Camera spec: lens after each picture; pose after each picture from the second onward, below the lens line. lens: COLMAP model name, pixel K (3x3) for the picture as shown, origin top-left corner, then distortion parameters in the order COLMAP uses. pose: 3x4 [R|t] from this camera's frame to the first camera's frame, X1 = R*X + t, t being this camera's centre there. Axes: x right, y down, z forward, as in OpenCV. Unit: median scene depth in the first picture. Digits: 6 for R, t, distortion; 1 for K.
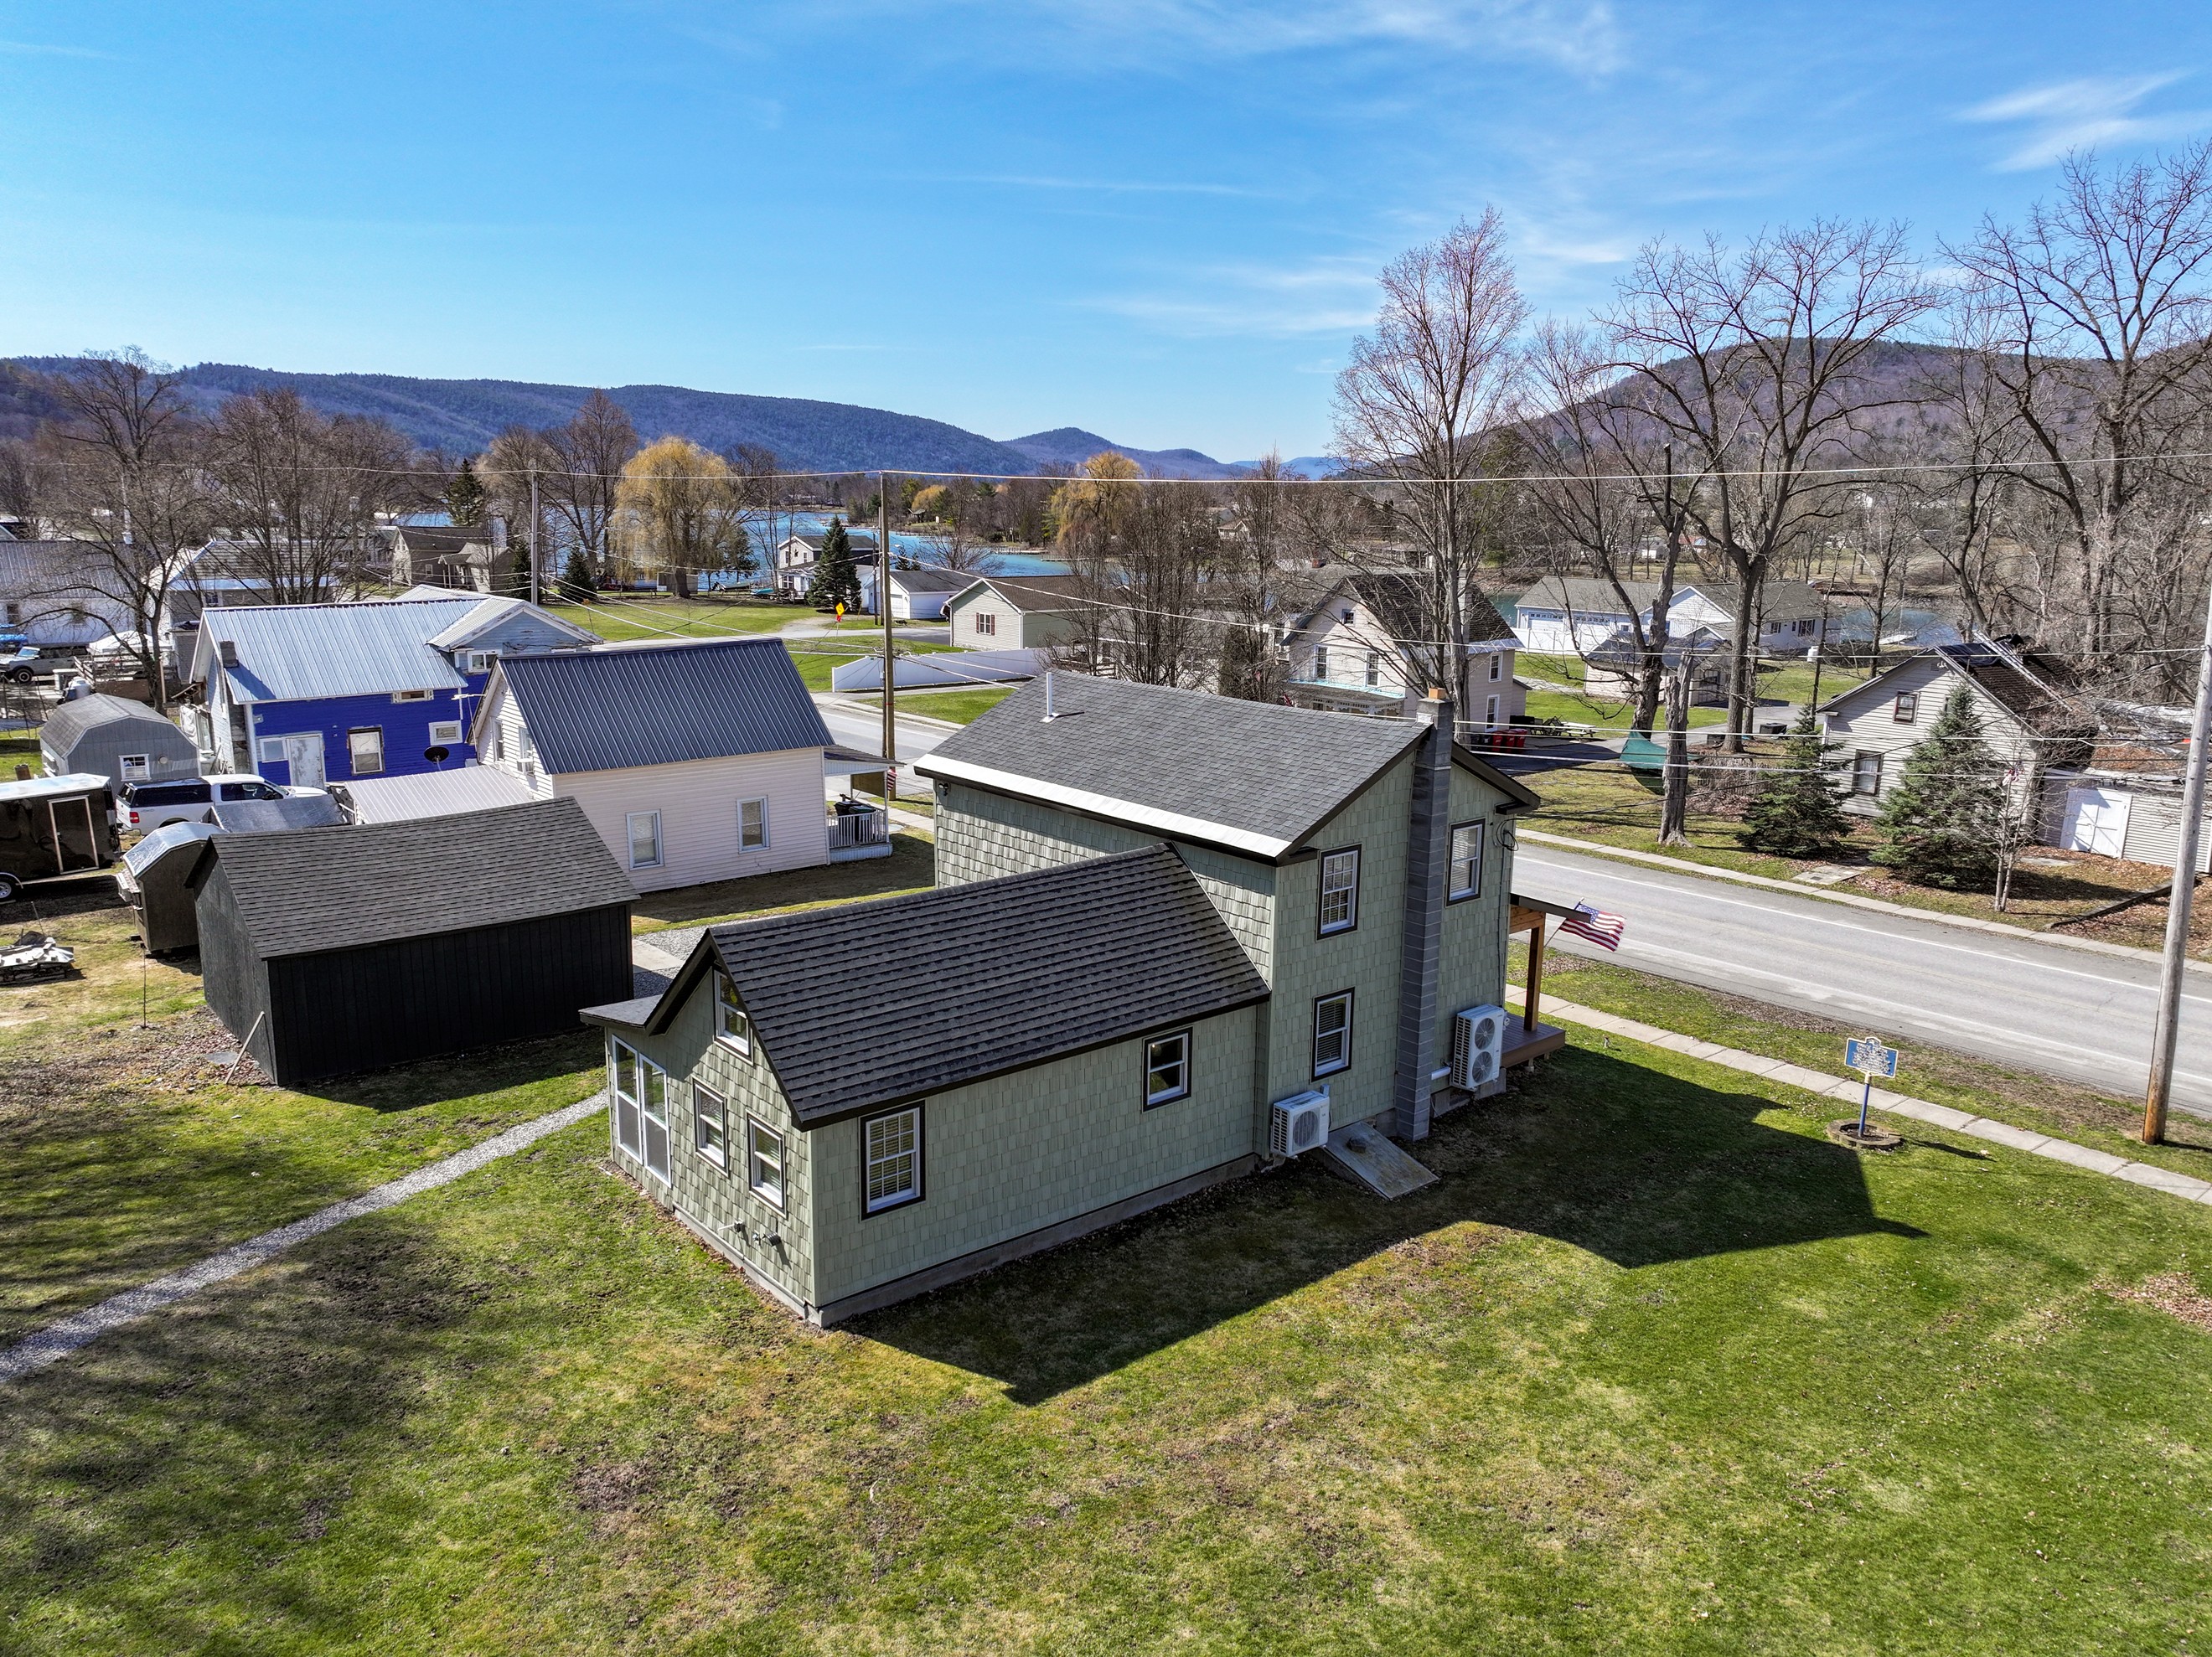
lens RADIAL K [[1549.0, 0, 1111.2], [0, 1549.0, 821.6], [0, 0, 1]] dist [-0.000648, 0.012503]
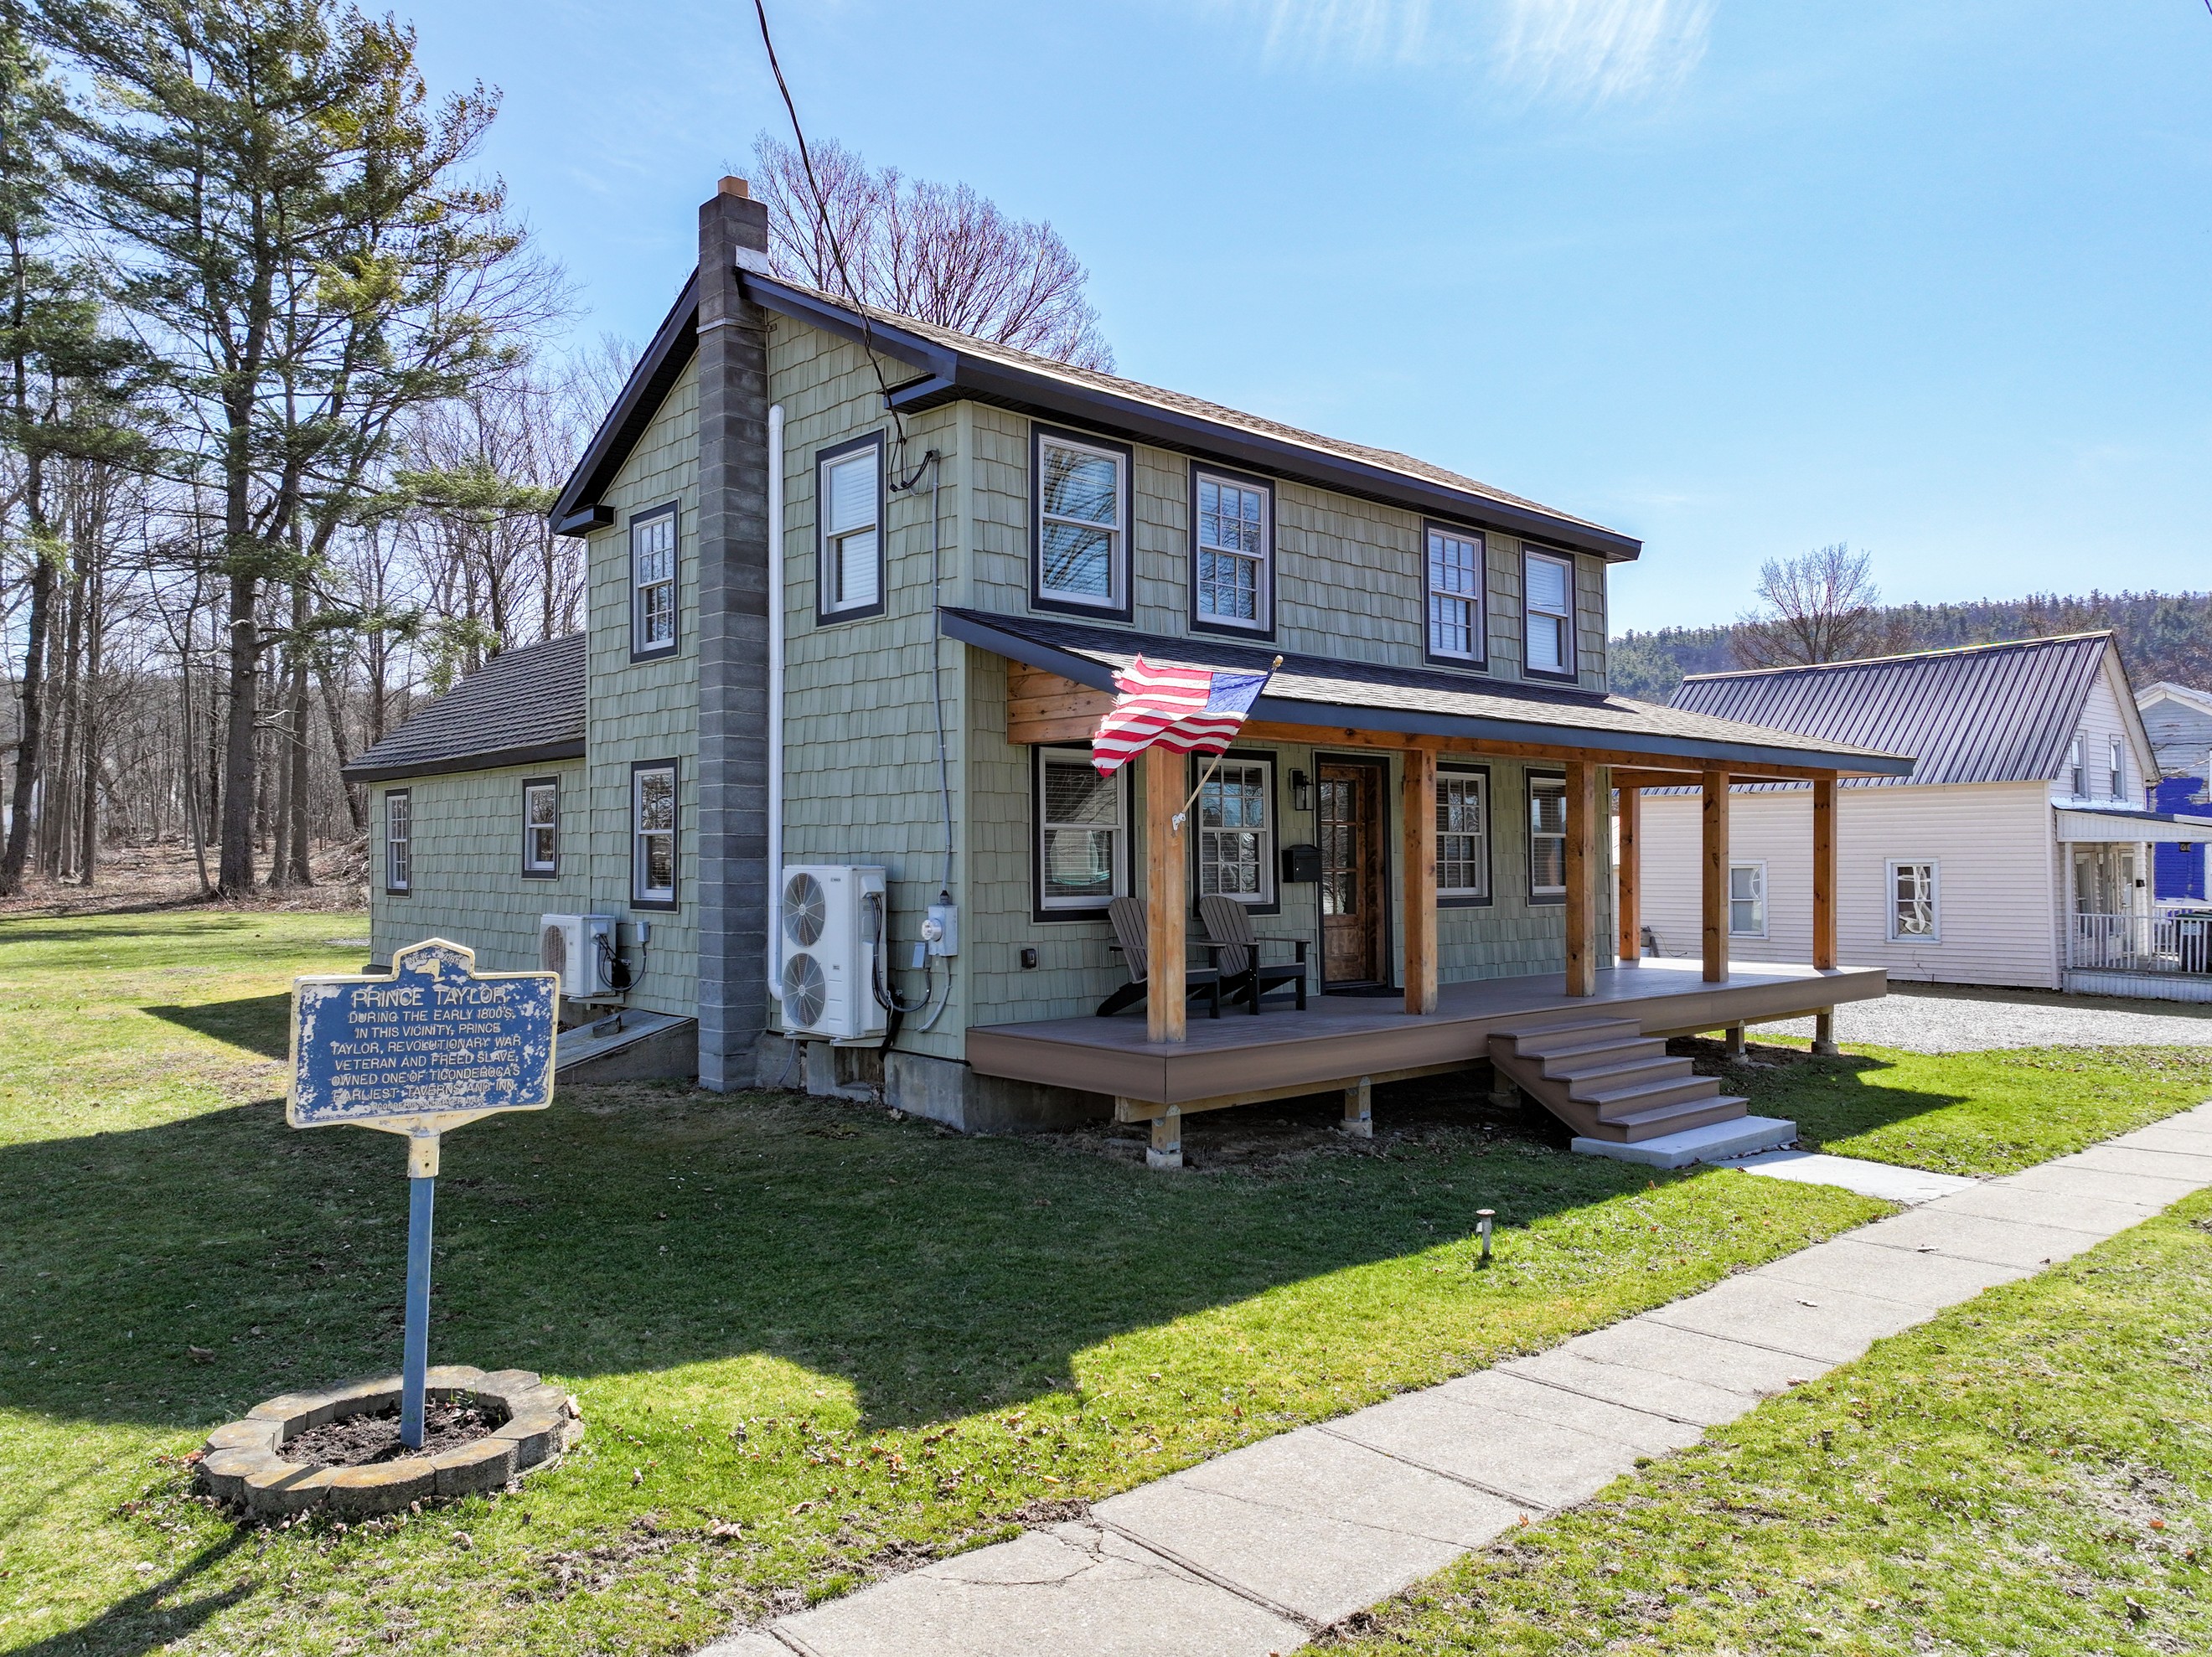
lens RADIAL K [[1583.4, 0, 1117.2], [0, 1583.4, 869.6], [0, 0, 1]] dist [0.001413, 0.002542]
pose [[0.037898, -0.007804, -0.999251, 0.793888], [-0.207104, 0.978196, -0.015494, 0.131238], [0.977585, 0.207536, 0.035456, 1.223545]]
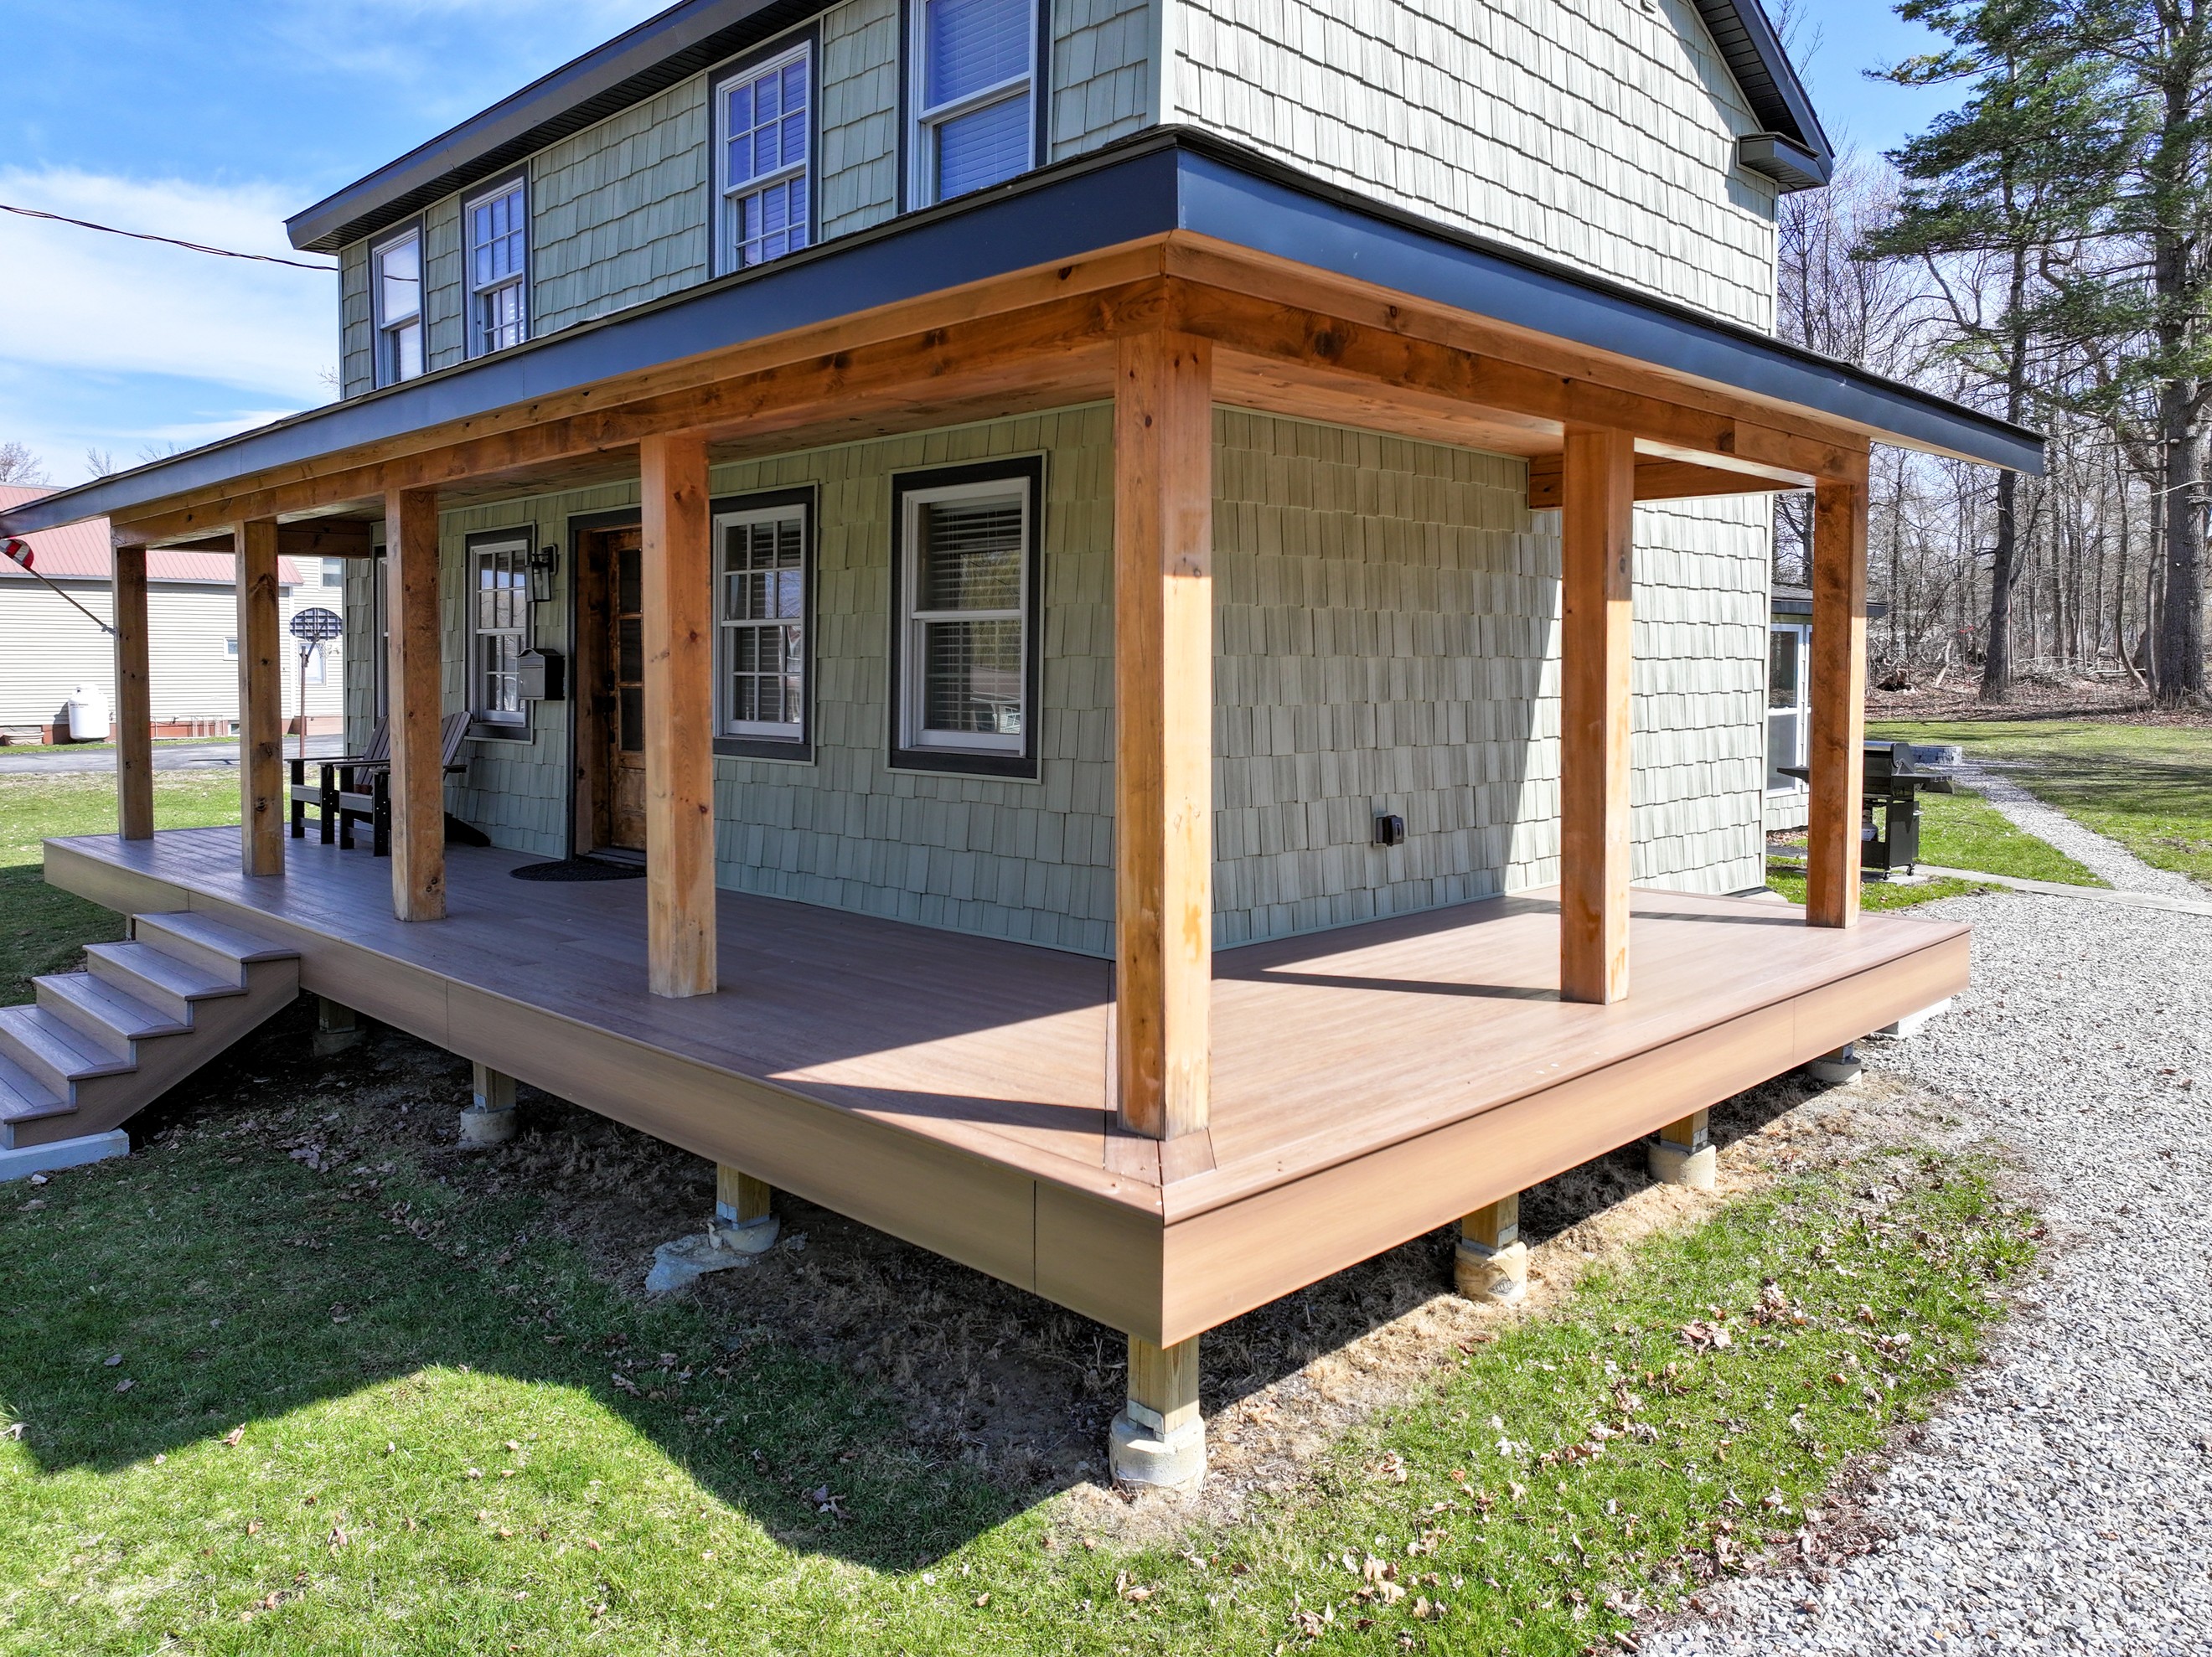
lens RADIAL K [[1594.9, 0, 1116.8], [0, 1594.9, 738.2], [0, 0, 1]] dist [0.002013, 0.003470]
pose [[-0.996666, -0.012282, -0.080656, 0.079226], [-0.032336, 0.967106, 0.252309, 0.006551], [0.074904, 0.254076, -0.964279, 1.752004]]
